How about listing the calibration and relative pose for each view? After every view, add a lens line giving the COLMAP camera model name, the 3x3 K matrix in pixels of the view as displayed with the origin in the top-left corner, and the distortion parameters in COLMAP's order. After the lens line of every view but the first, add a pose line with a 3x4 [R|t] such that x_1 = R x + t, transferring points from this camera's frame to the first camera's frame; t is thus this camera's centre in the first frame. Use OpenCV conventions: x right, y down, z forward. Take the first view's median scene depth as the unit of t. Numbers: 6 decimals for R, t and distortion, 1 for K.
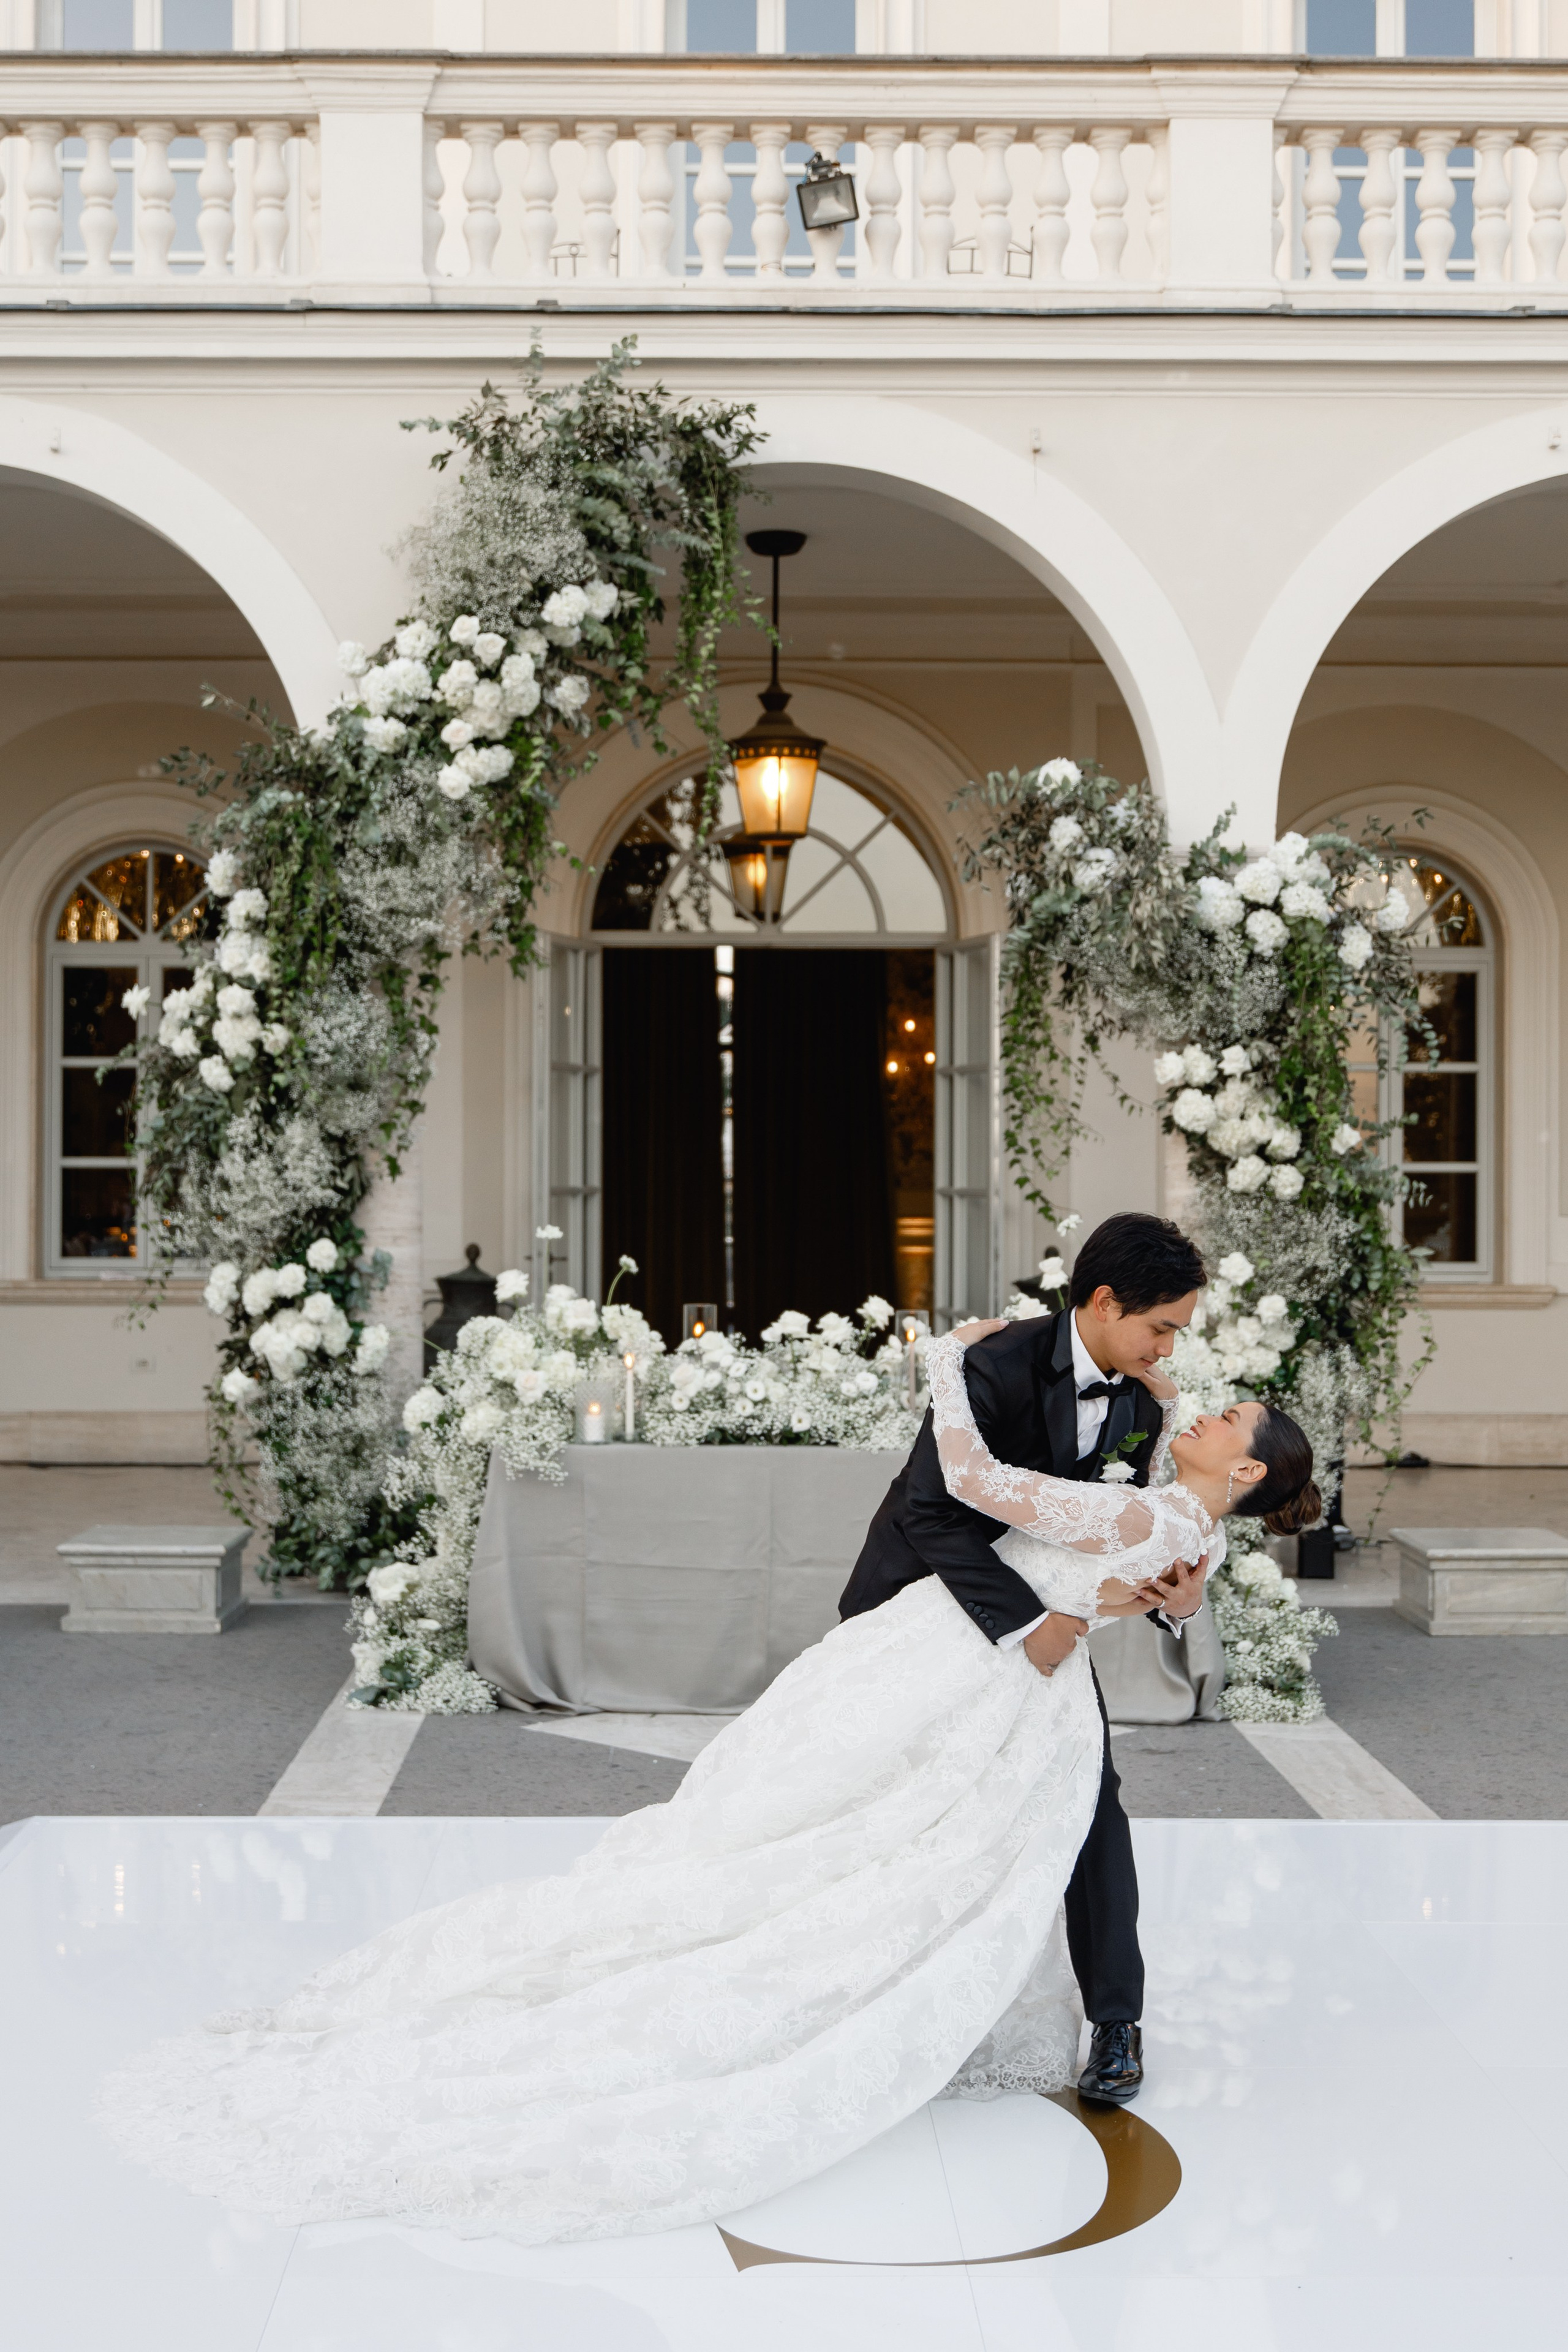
lens RADIAL K [[2702.7, 0, 784.0], [0, 2702.7, 1176.0], [0, 0, 1]] dist [-0.014680, -0.032257]
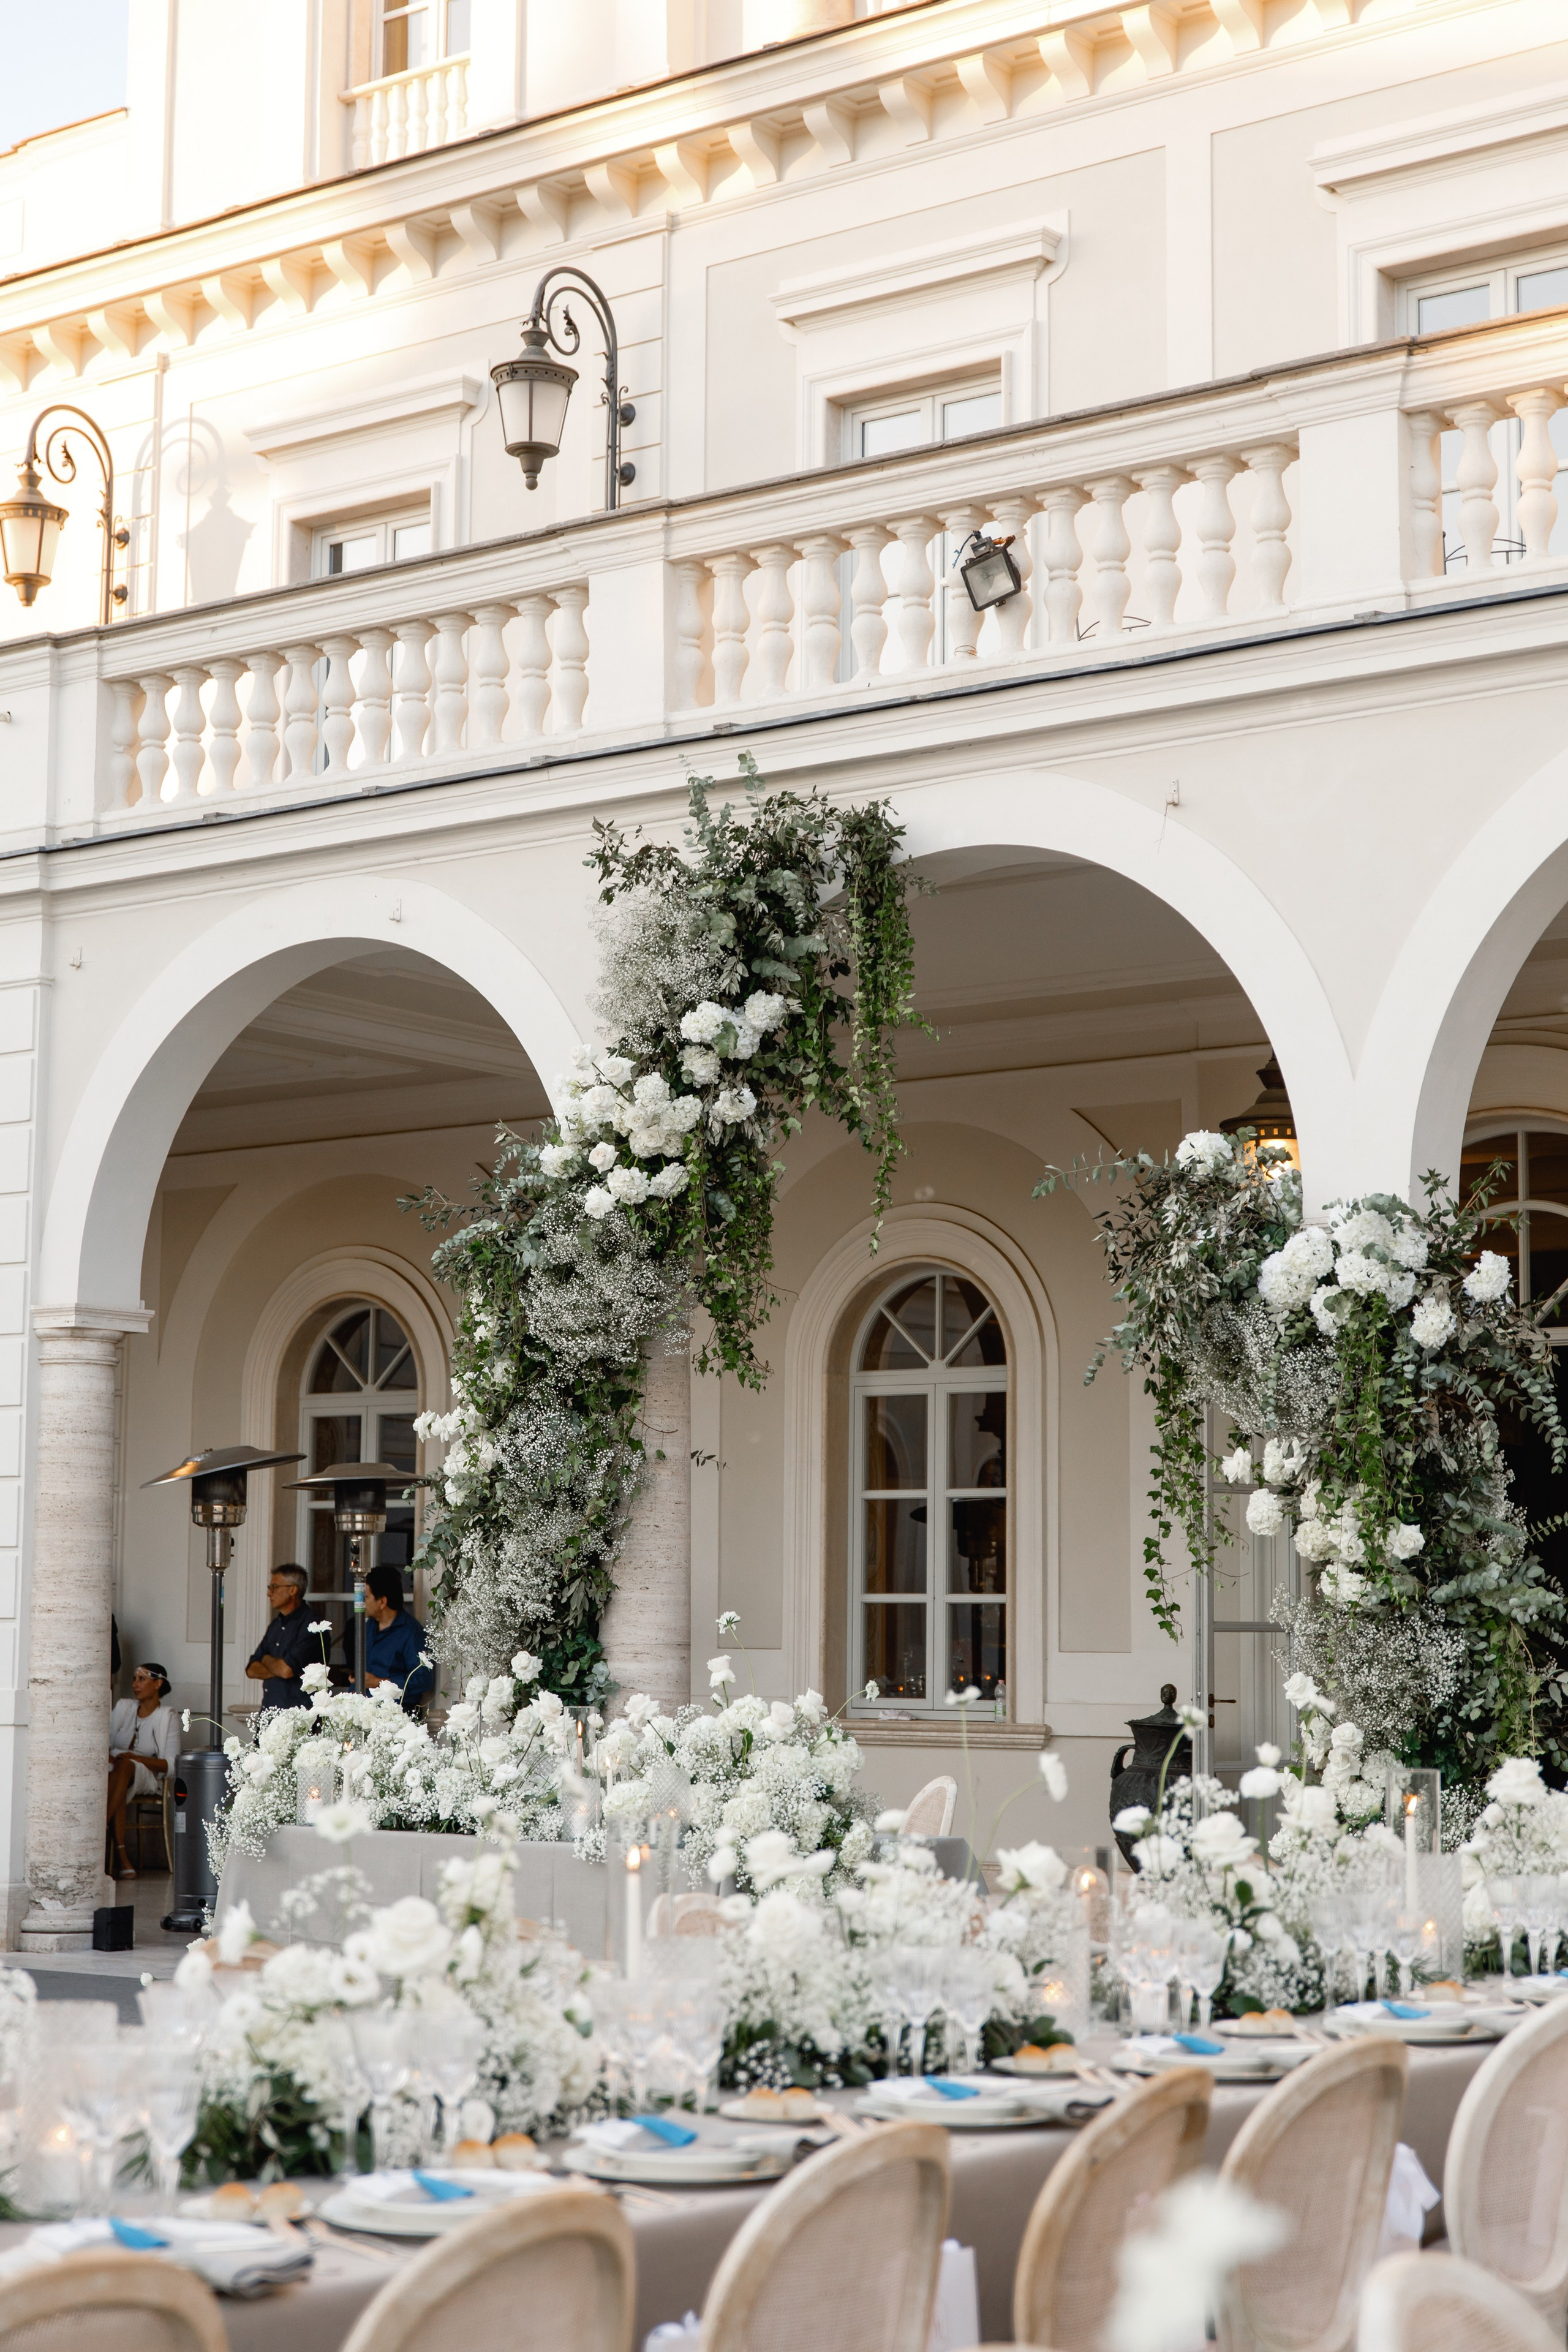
lens RADIAL K [[3466.7, 0, 784.0], [0, 3466.7, 1176.0], [0, 0, 1]] dist [0.032834, 0.046859]
pose [[0.825169, -0.072852, -0.560168, 0.648384], [-0.004189, 0.990832, -0.135032, 0.021098], [0.564870, 0.113771, 0.817299, -0.040307]]
